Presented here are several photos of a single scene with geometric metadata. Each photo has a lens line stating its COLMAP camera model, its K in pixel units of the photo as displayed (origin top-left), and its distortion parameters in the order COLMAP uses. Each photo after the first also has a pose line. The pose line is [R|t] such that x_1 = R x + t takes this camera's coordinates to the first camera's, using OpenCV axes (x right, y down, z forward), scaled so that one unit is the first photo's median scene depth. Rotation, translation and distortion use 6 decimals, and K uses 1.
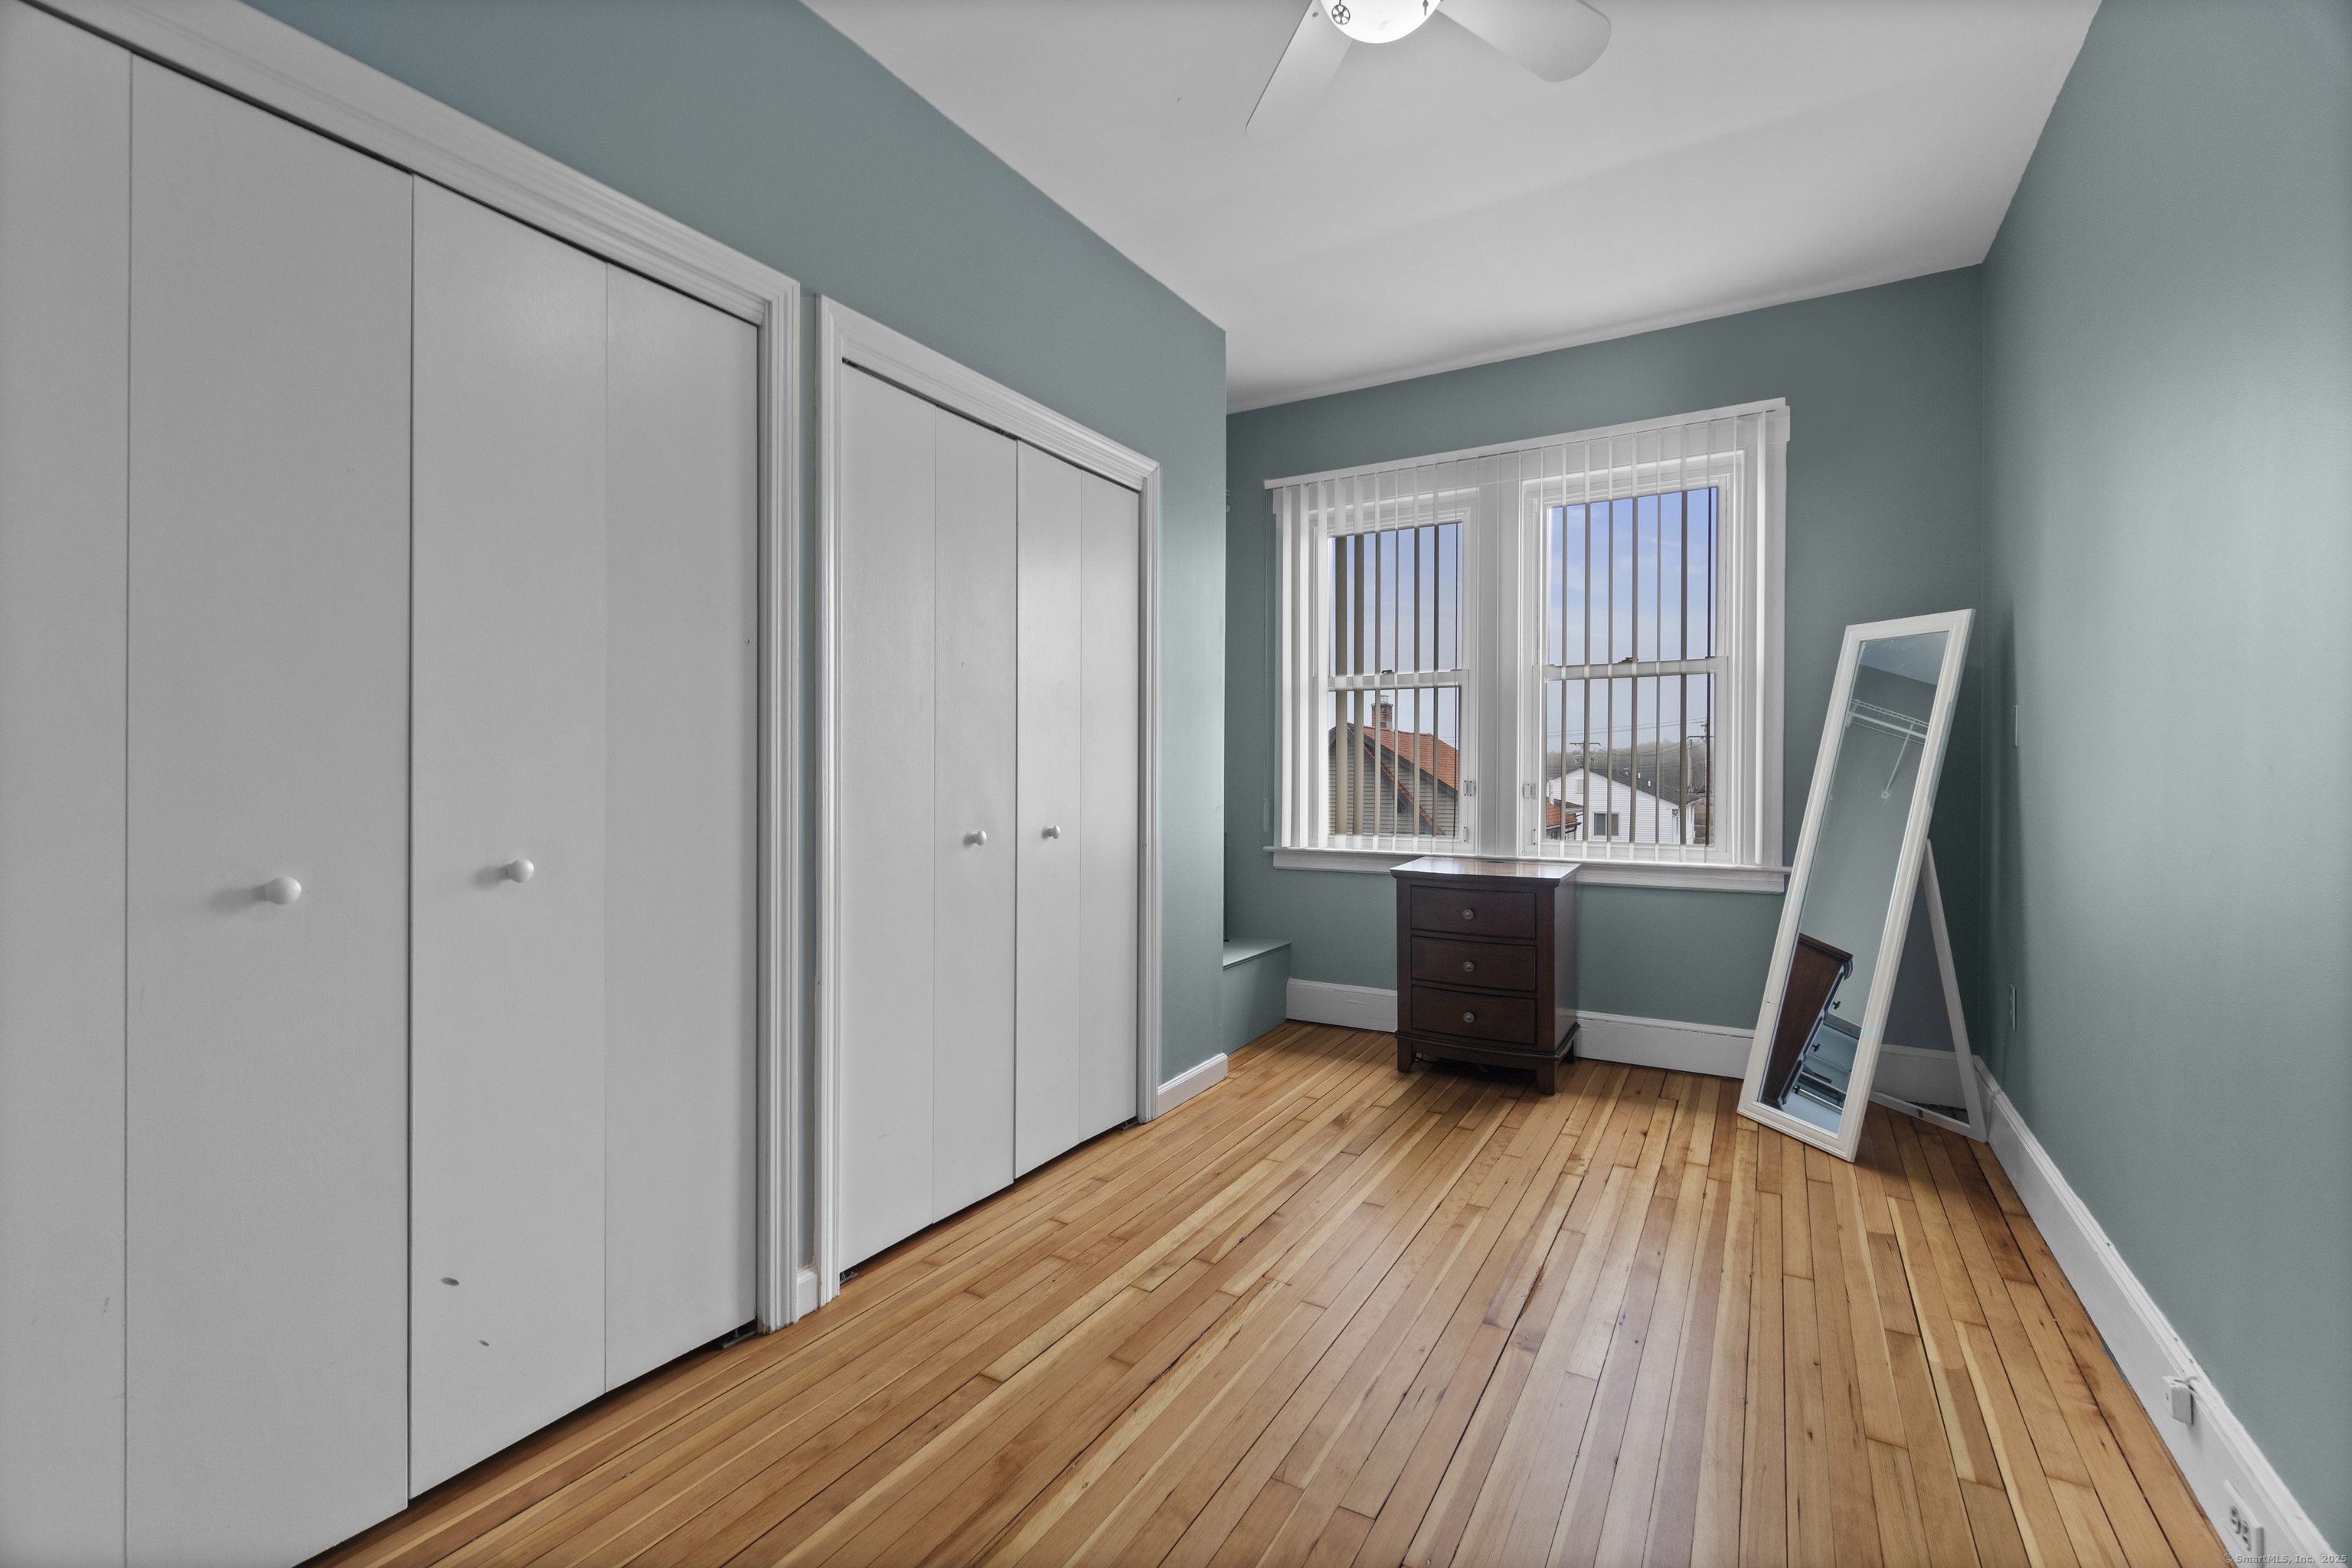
lens RADIAL K [[1018.5, 0, 1170.0], [0, 1018.5, 787.1], [0, 0, 1]] dist [-0.002788, 0.000136]
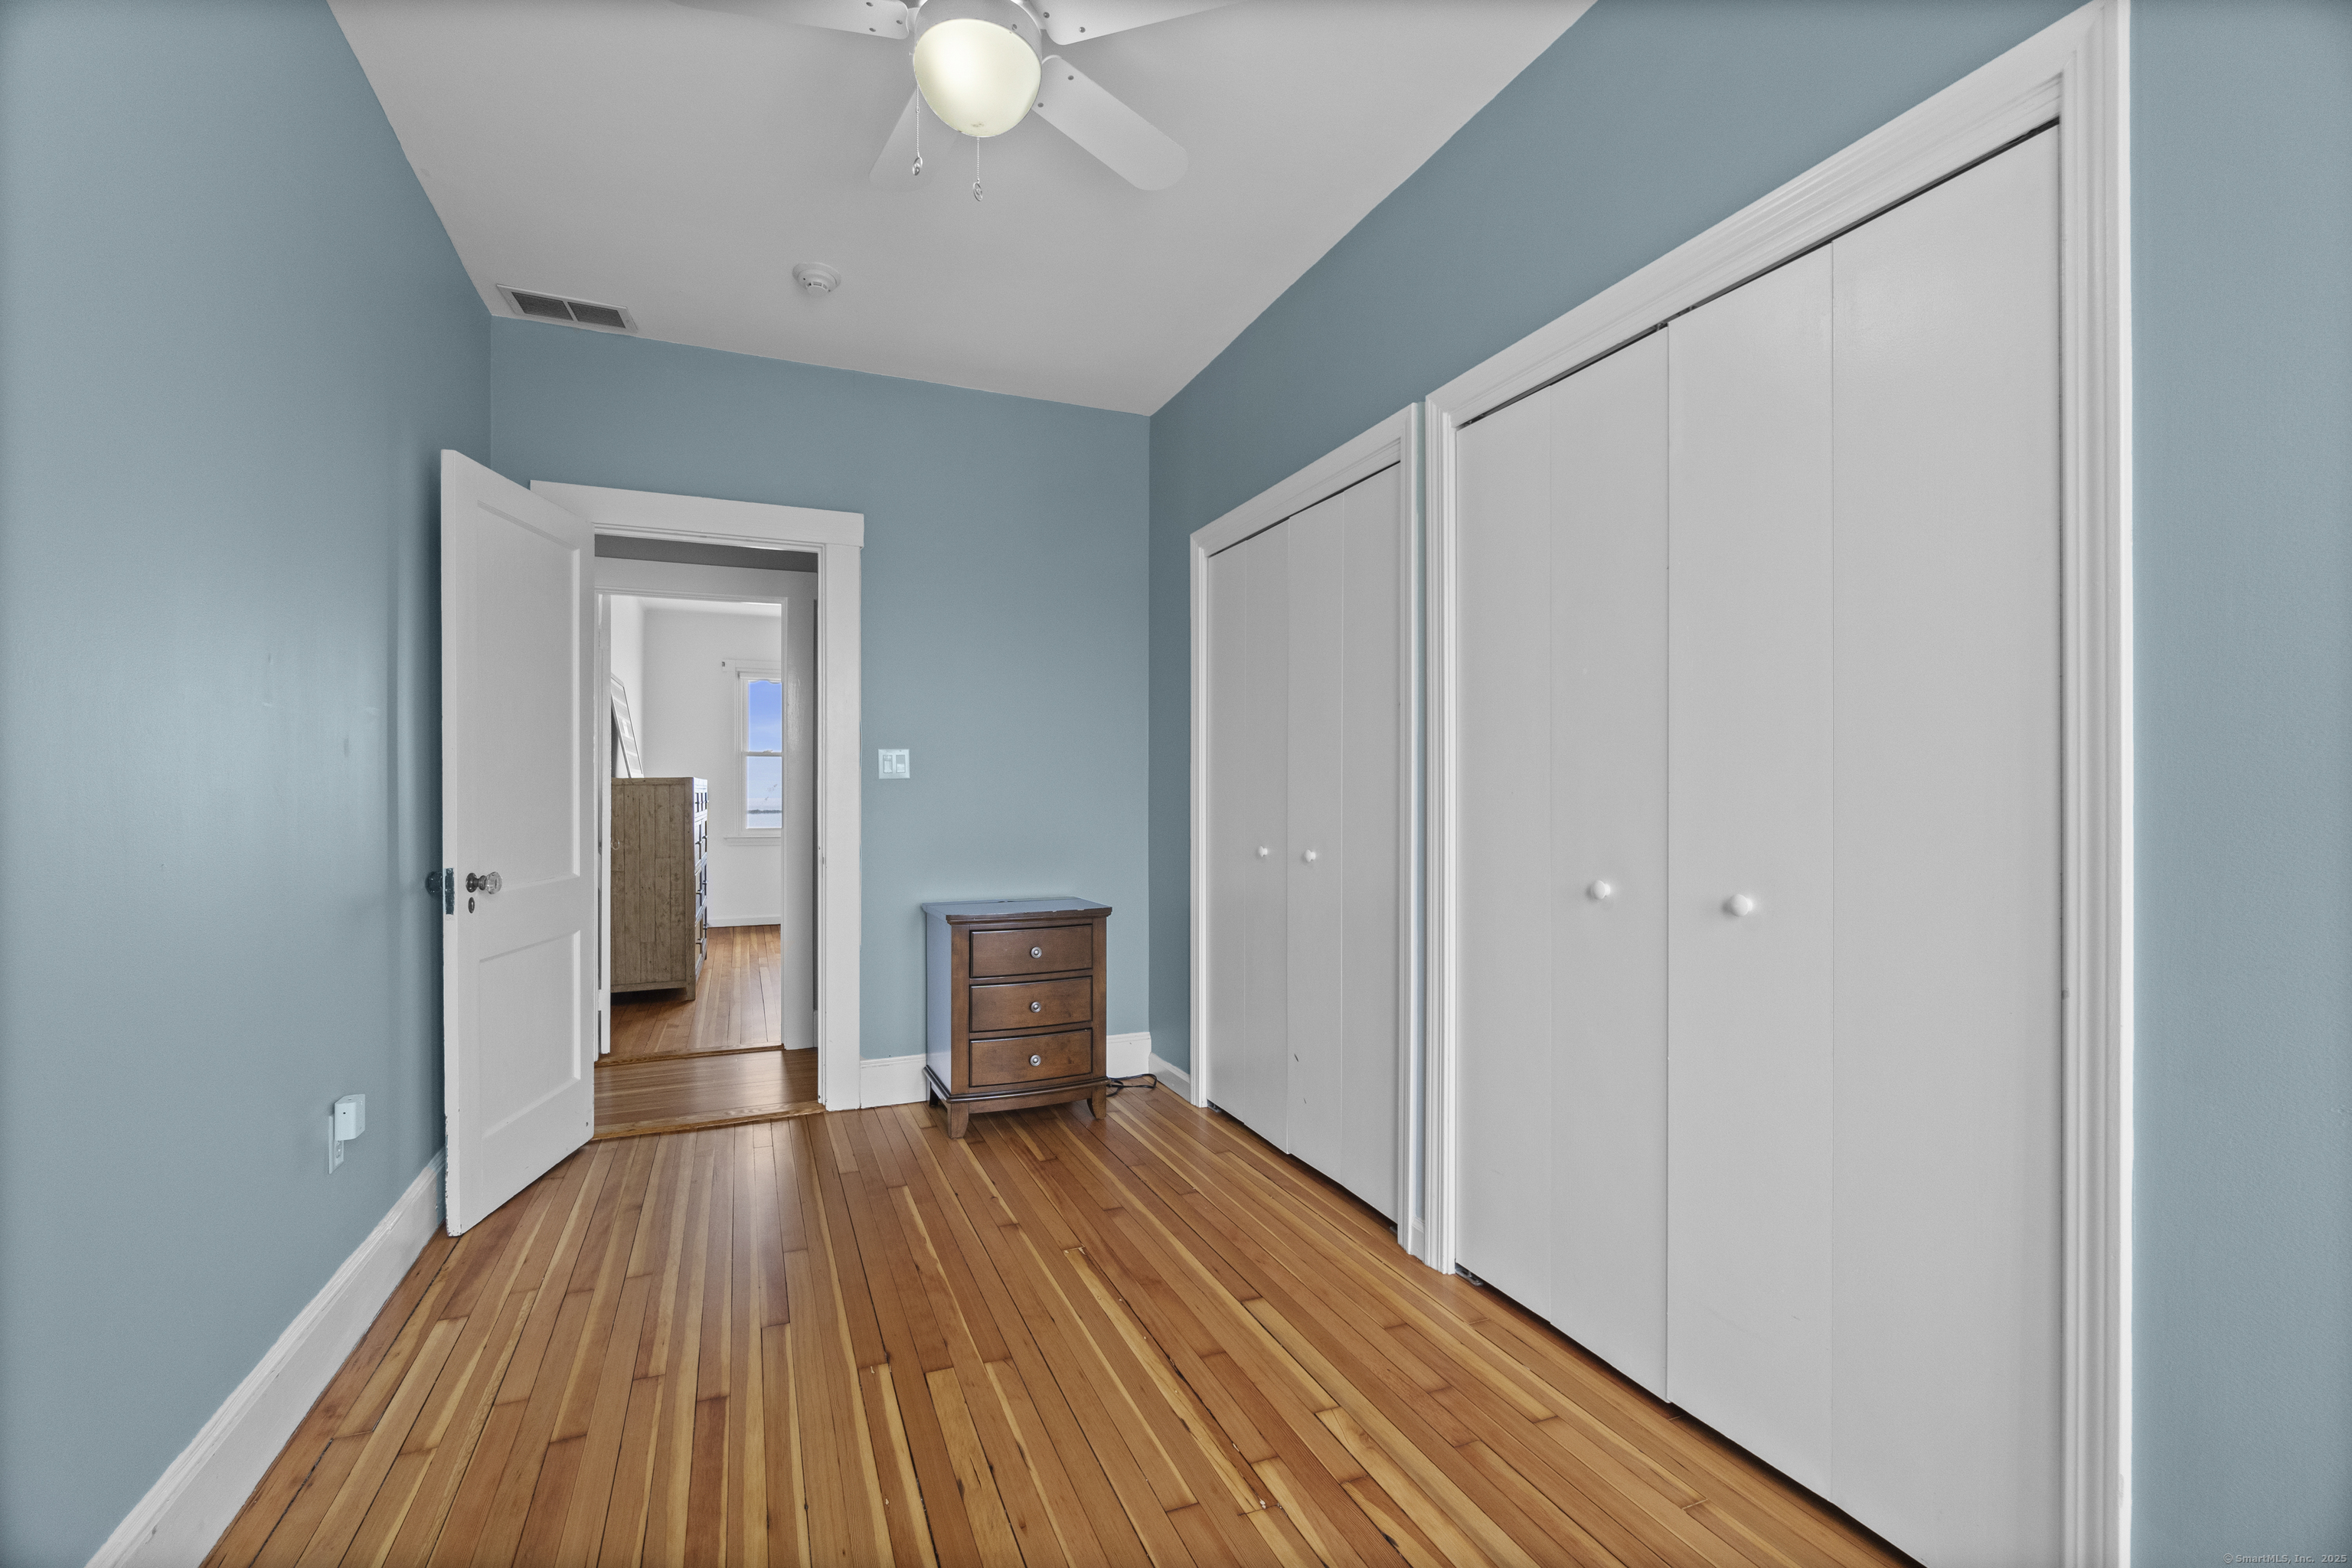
lens RADIAL K [[1016.9, 0, 1164.4], [0, 1016.9, 786.4], [0, 0, 1]] dist [0.000534, 0.000016]
pose [[-0.600320, 0.001514, -0.799759, 0.829720], [0.002678, 0.999996, -0.000117, -0.041021], [0.799755, -0.002212, -0.600322, 1.574110]]
